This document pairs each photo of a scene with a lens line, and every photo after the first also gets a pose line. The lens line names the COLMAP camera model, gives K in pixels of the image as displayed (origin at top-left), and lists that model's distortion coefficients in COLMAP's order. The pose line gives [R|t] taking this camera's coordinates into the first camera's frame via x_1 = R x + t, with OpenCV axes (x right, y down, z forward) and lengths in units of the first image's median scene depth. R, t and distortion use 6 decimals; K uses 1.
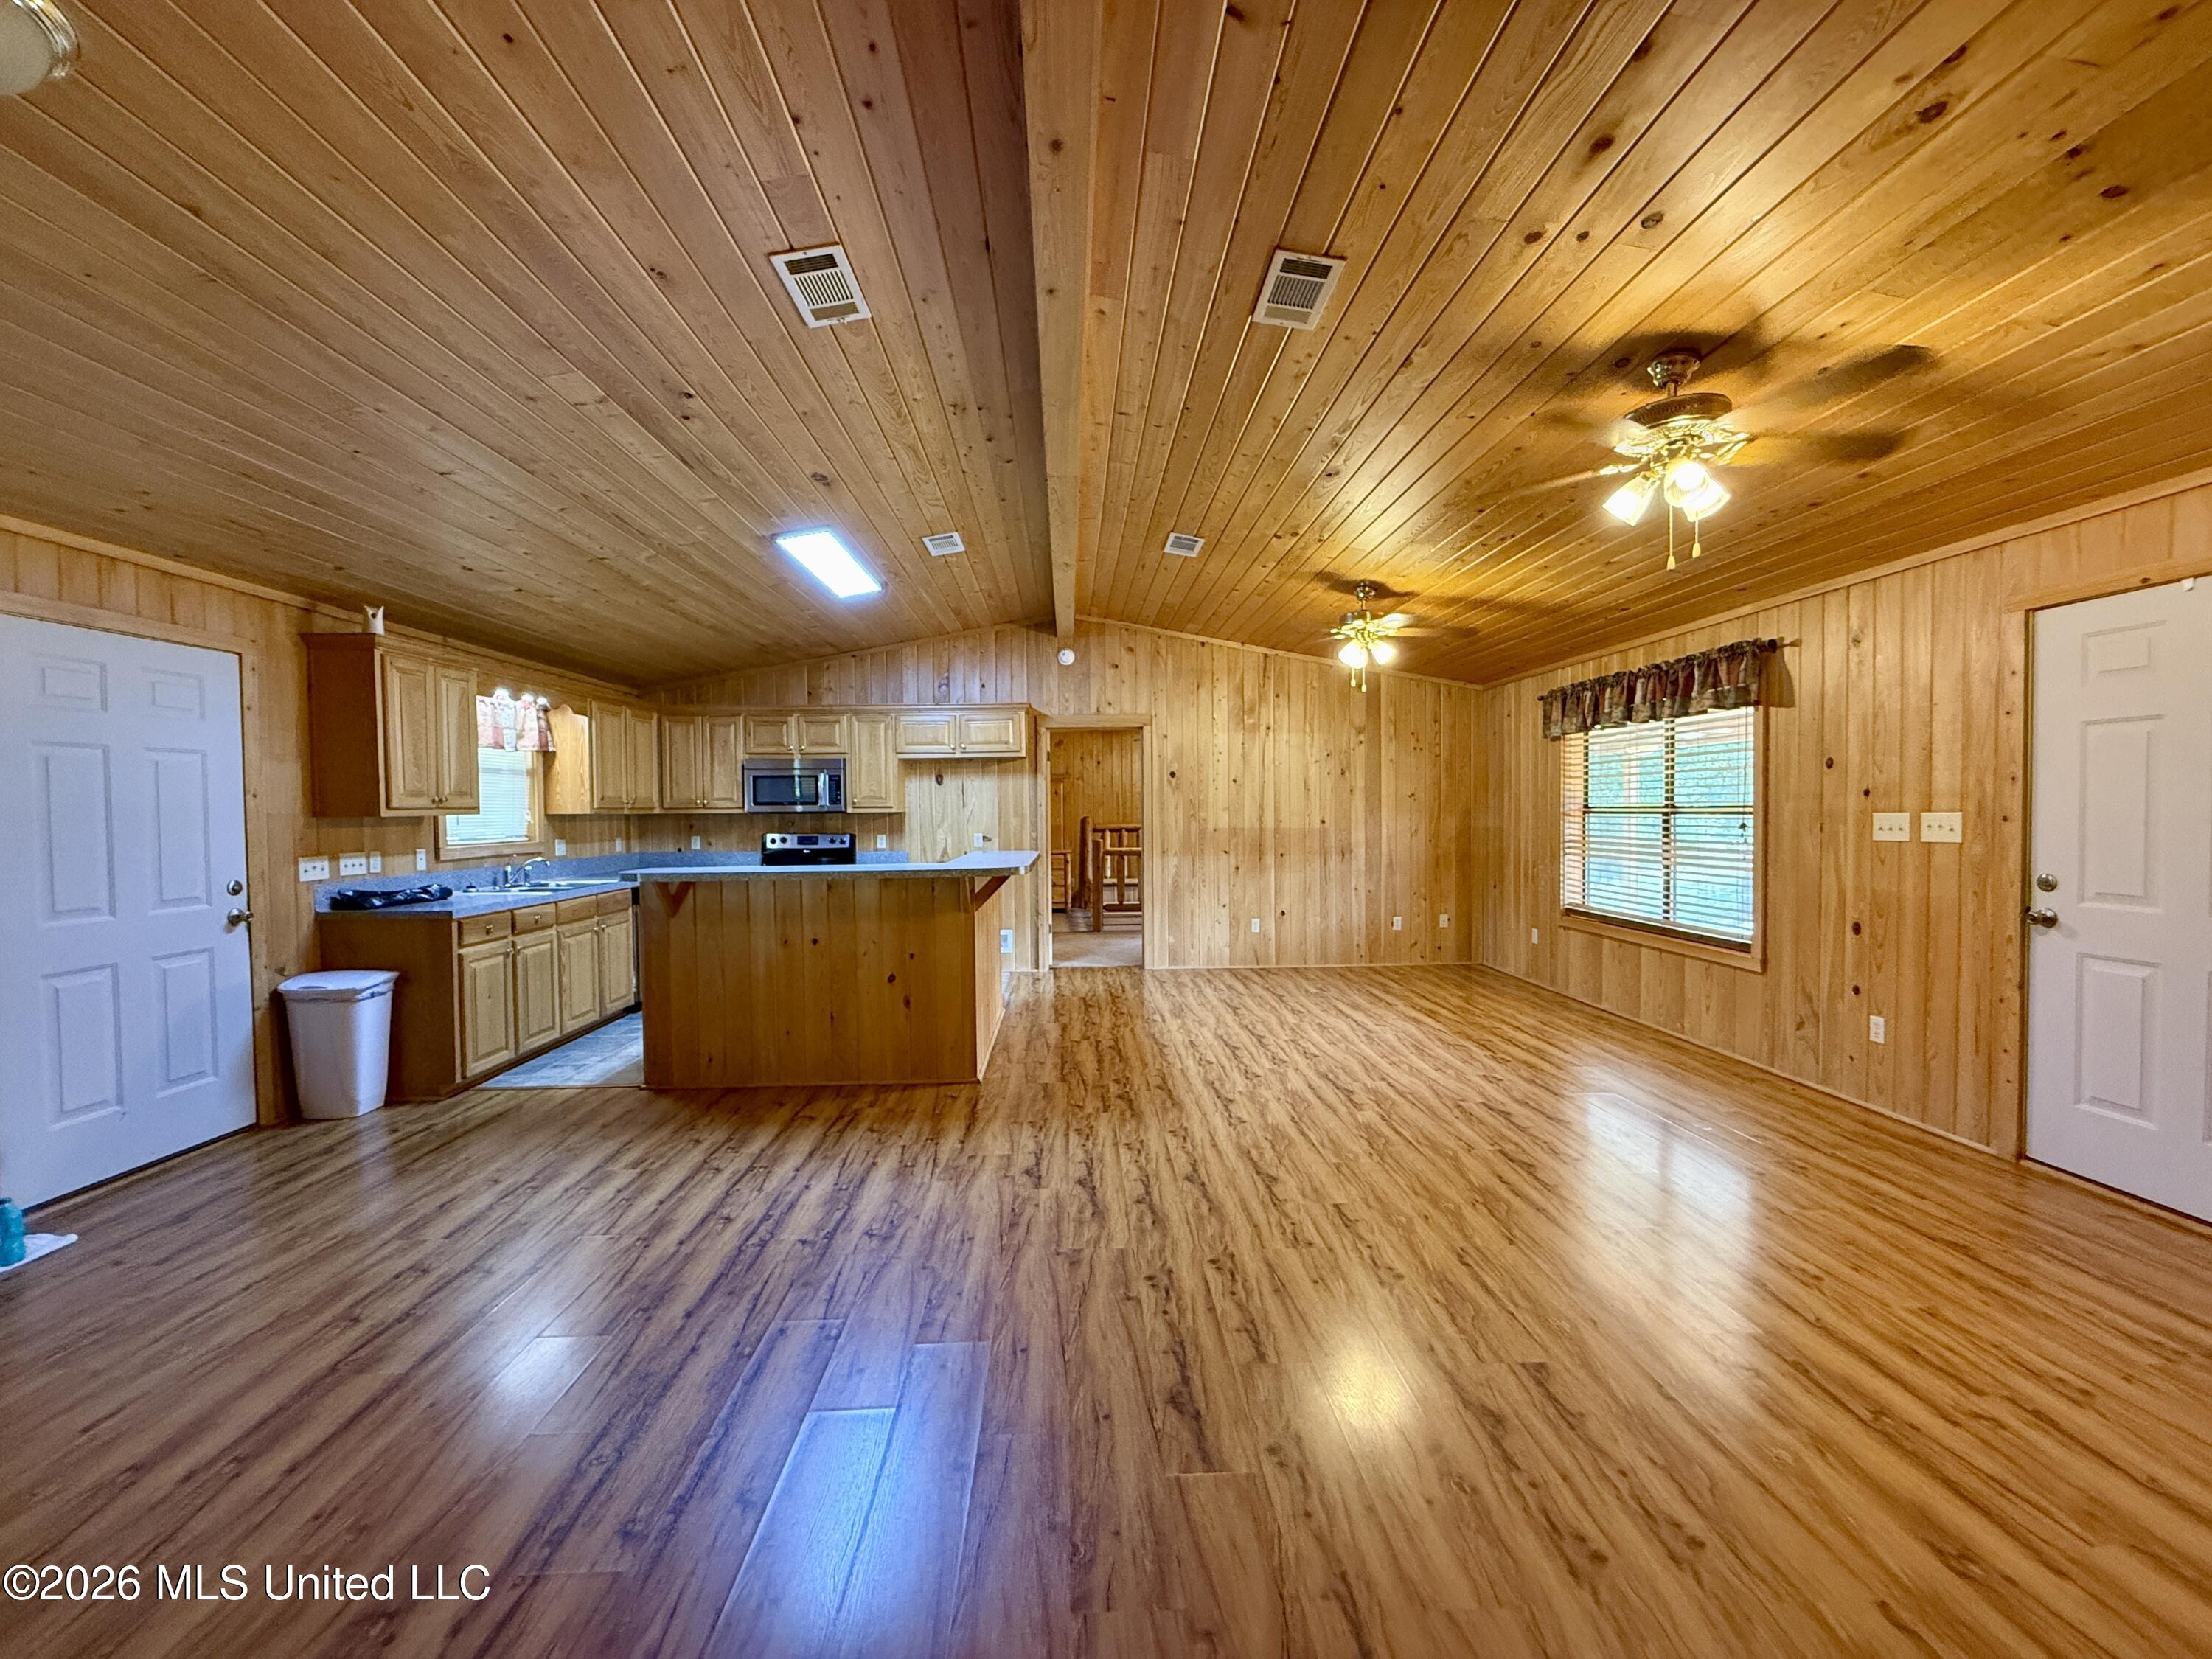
lens RADIAL K [[882.9, 0, 1106.0], [0, 882.9, 829.5], [0, 0, 1]] dist [-0.000097, 0.000090]
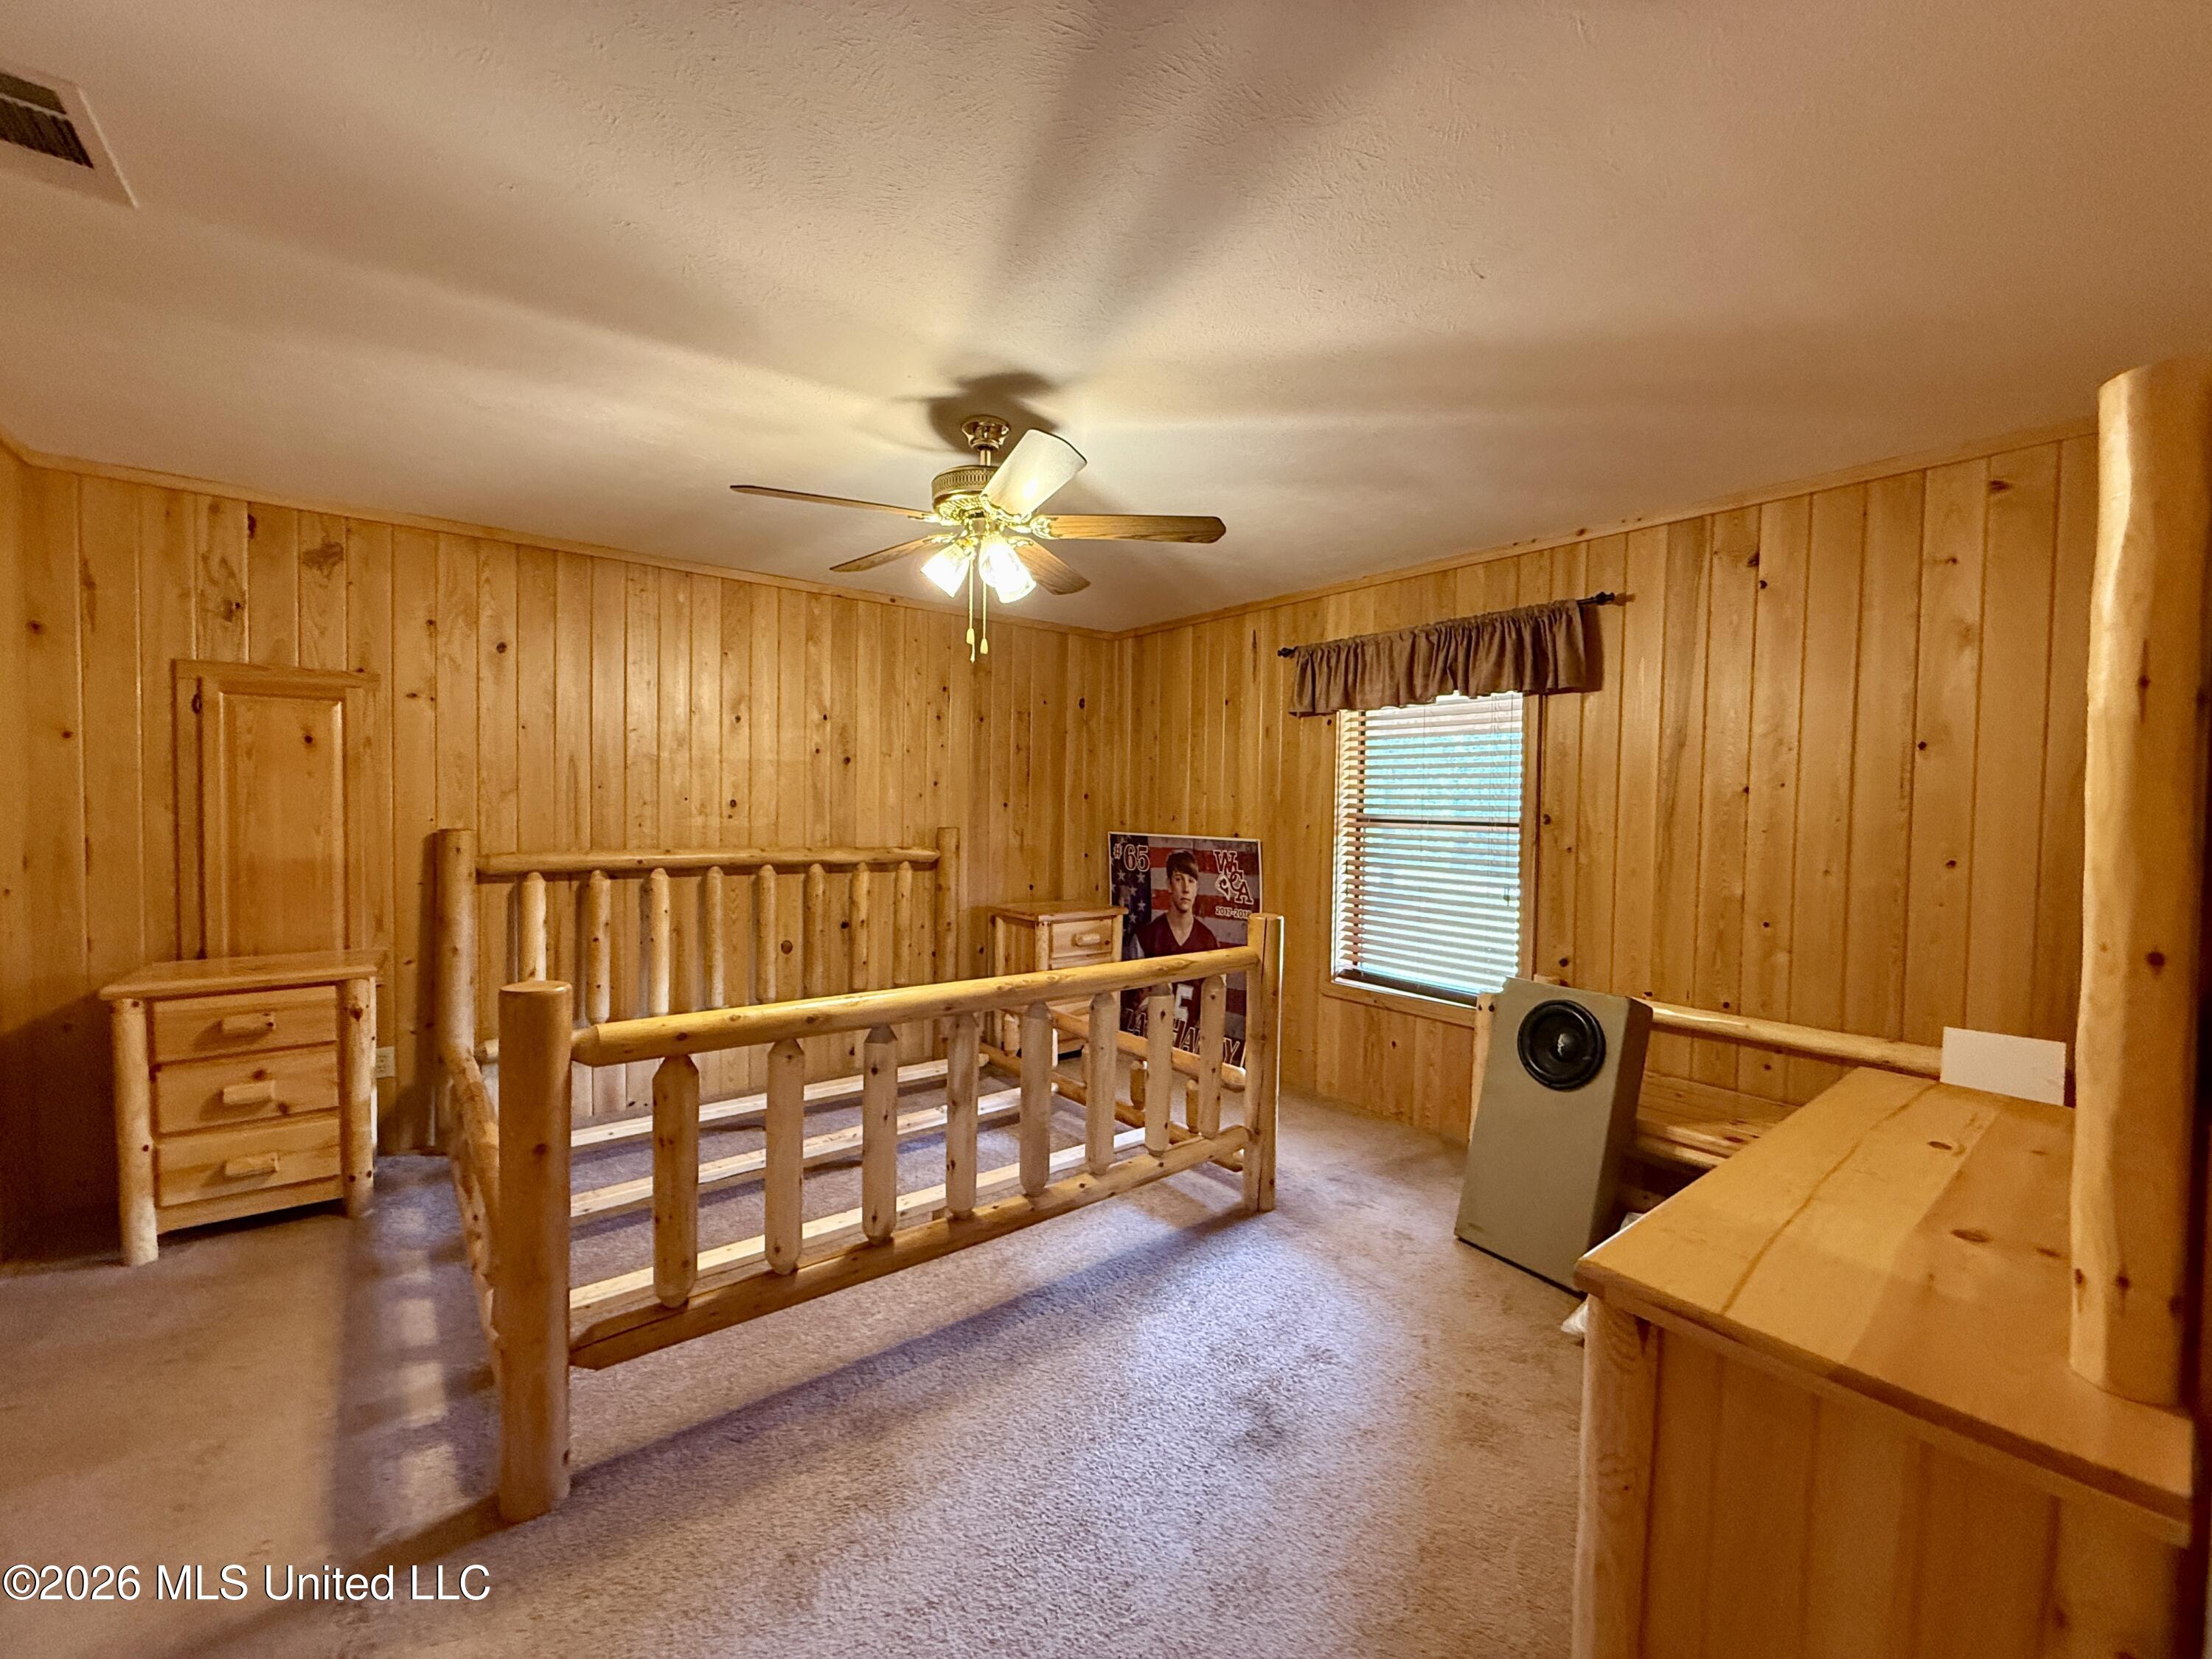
lens RADIAL K [[882.8, 0, 1141.1], [0, 882.8, 830.2], [0, 0, 1]] dist [-0.000460, -0.000040]
pose [[0.796479, 0.006105, 0.604635, -0.042355], [-0.012891, 0.999893, 0.006886, -0.050249], [-0.604528, -0.013279, 0.796473, 1.652911]]
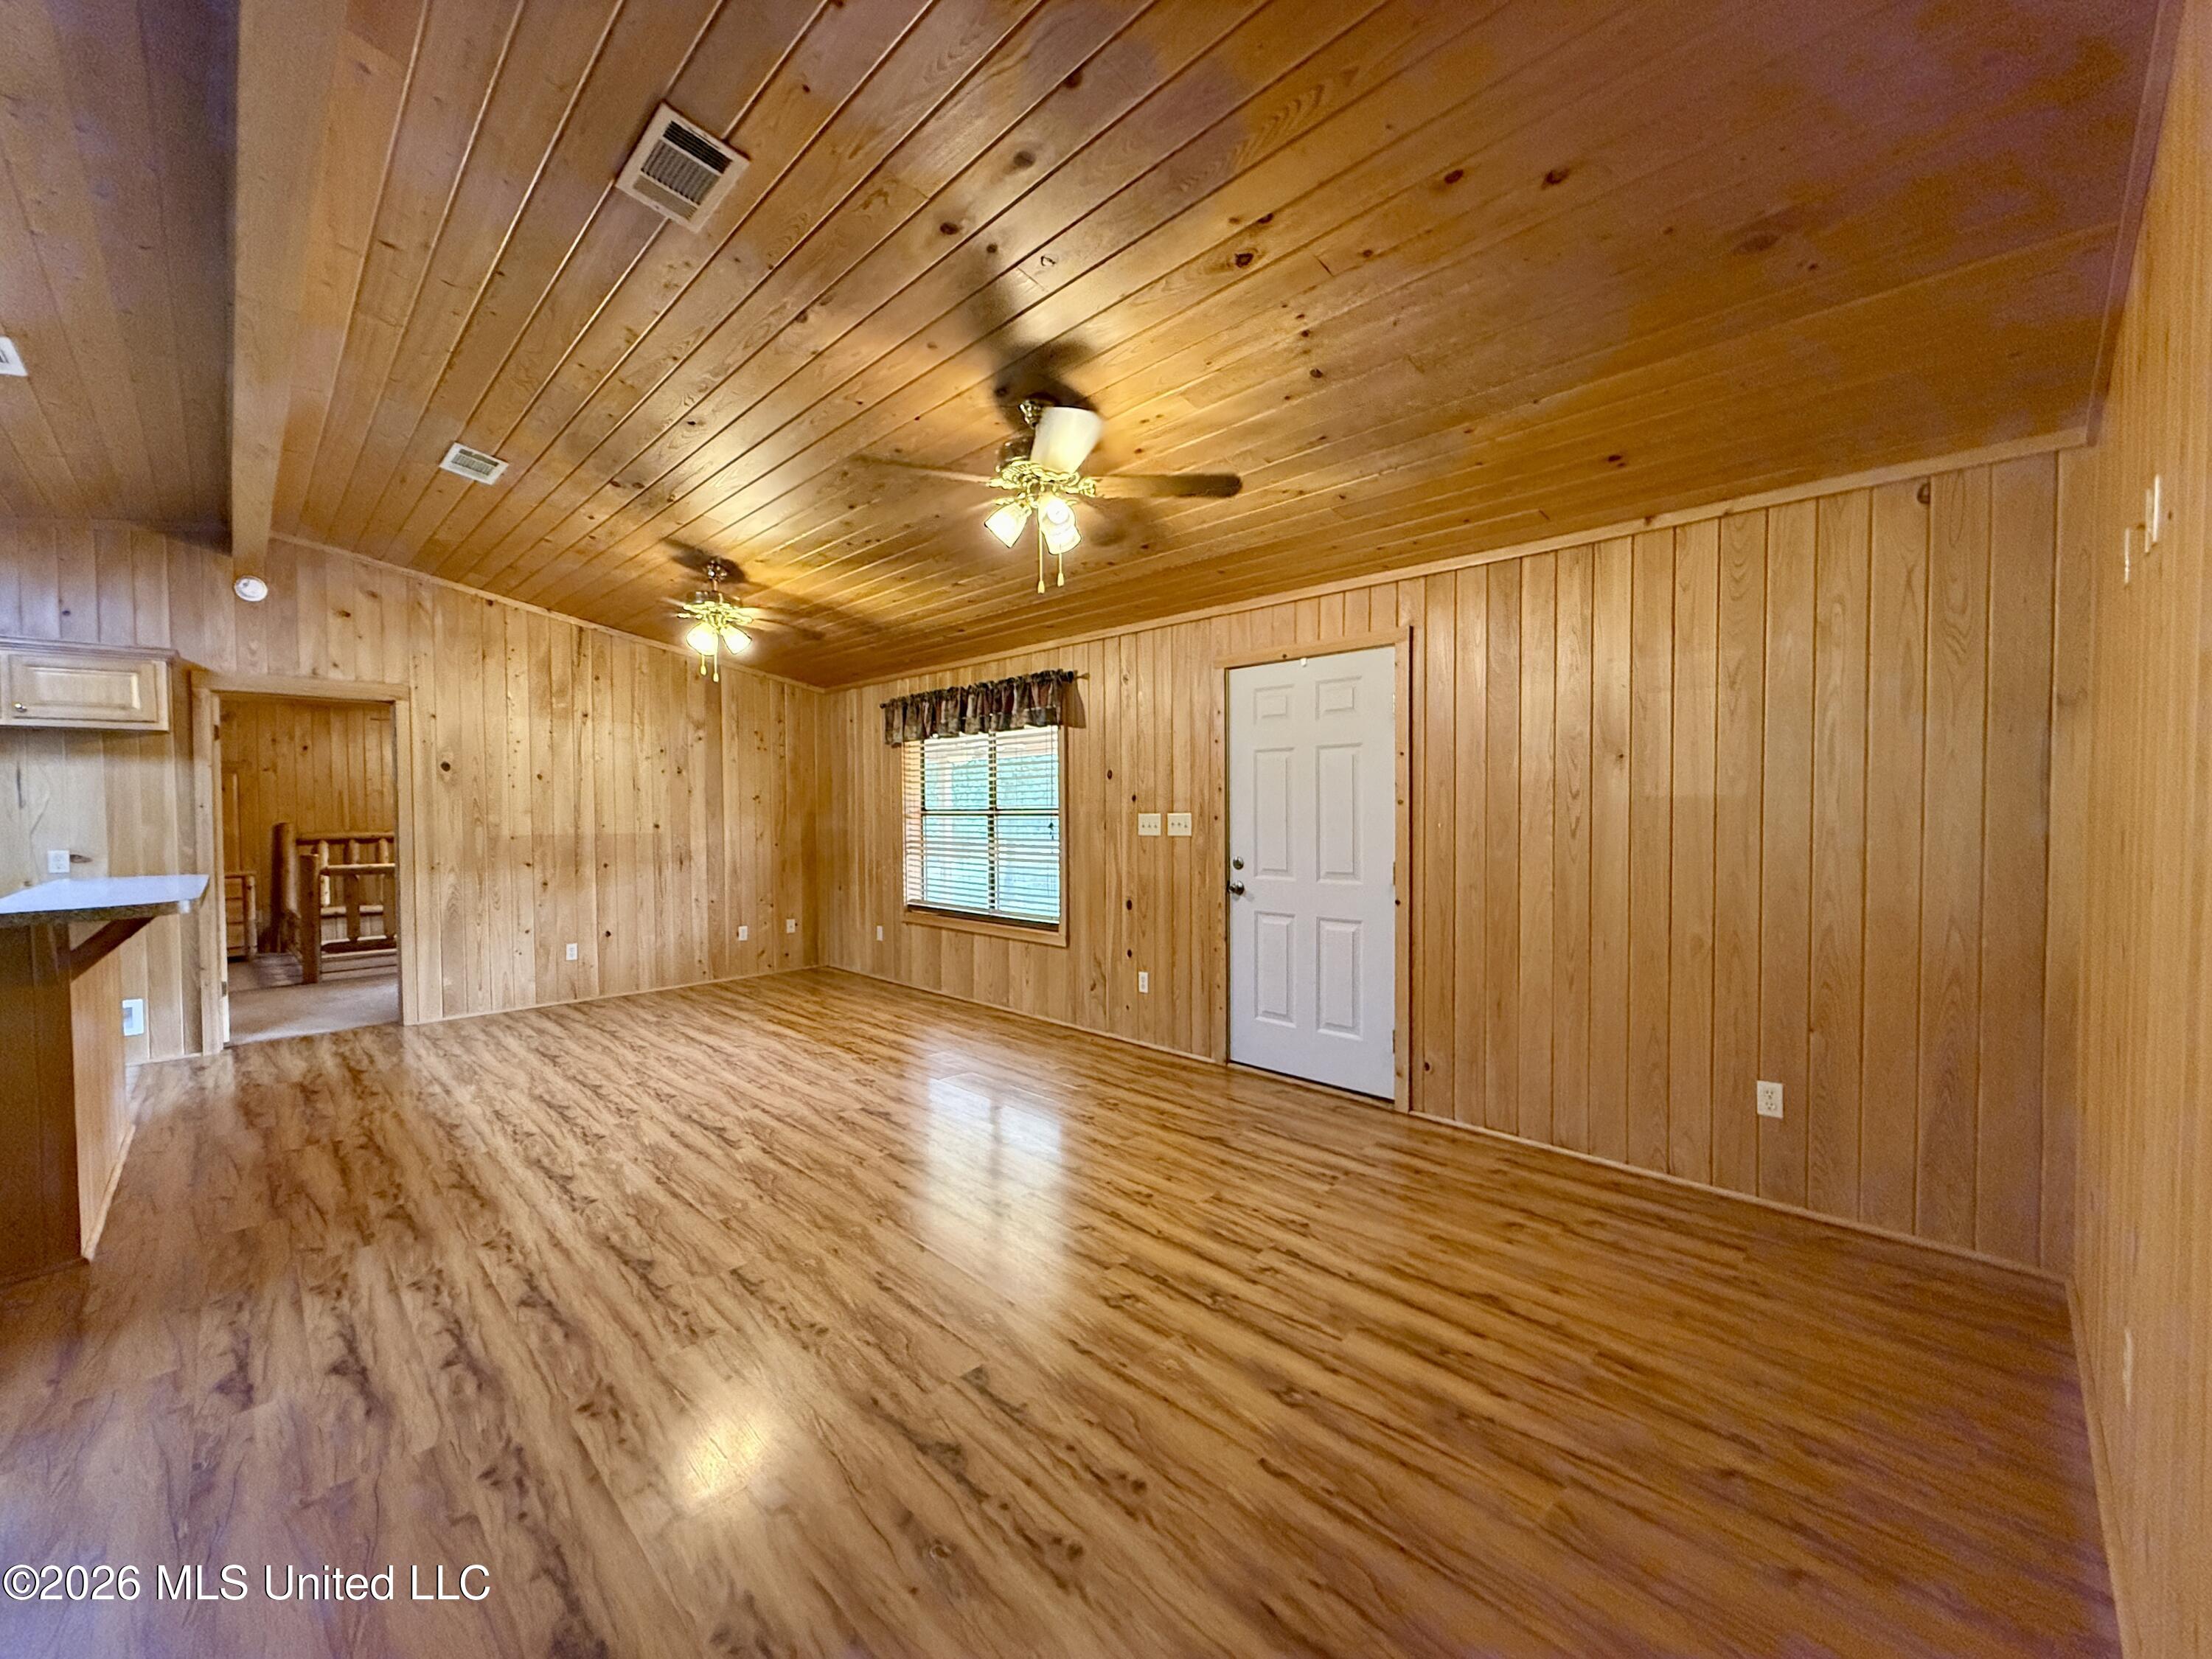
lens RADIAL K [[882.9, 0, 1106.0], [0, 882.9, 829.5], [0, 0, 1]] dist [-0.000097, 0.000090]
pose [[0.739675, -0.012868, 0.672841, -0.027351], [0.015747, 0.999874, 0.001811, 0.000388], [-0.672780, 0.009256, 0.739785, 0.075093]]
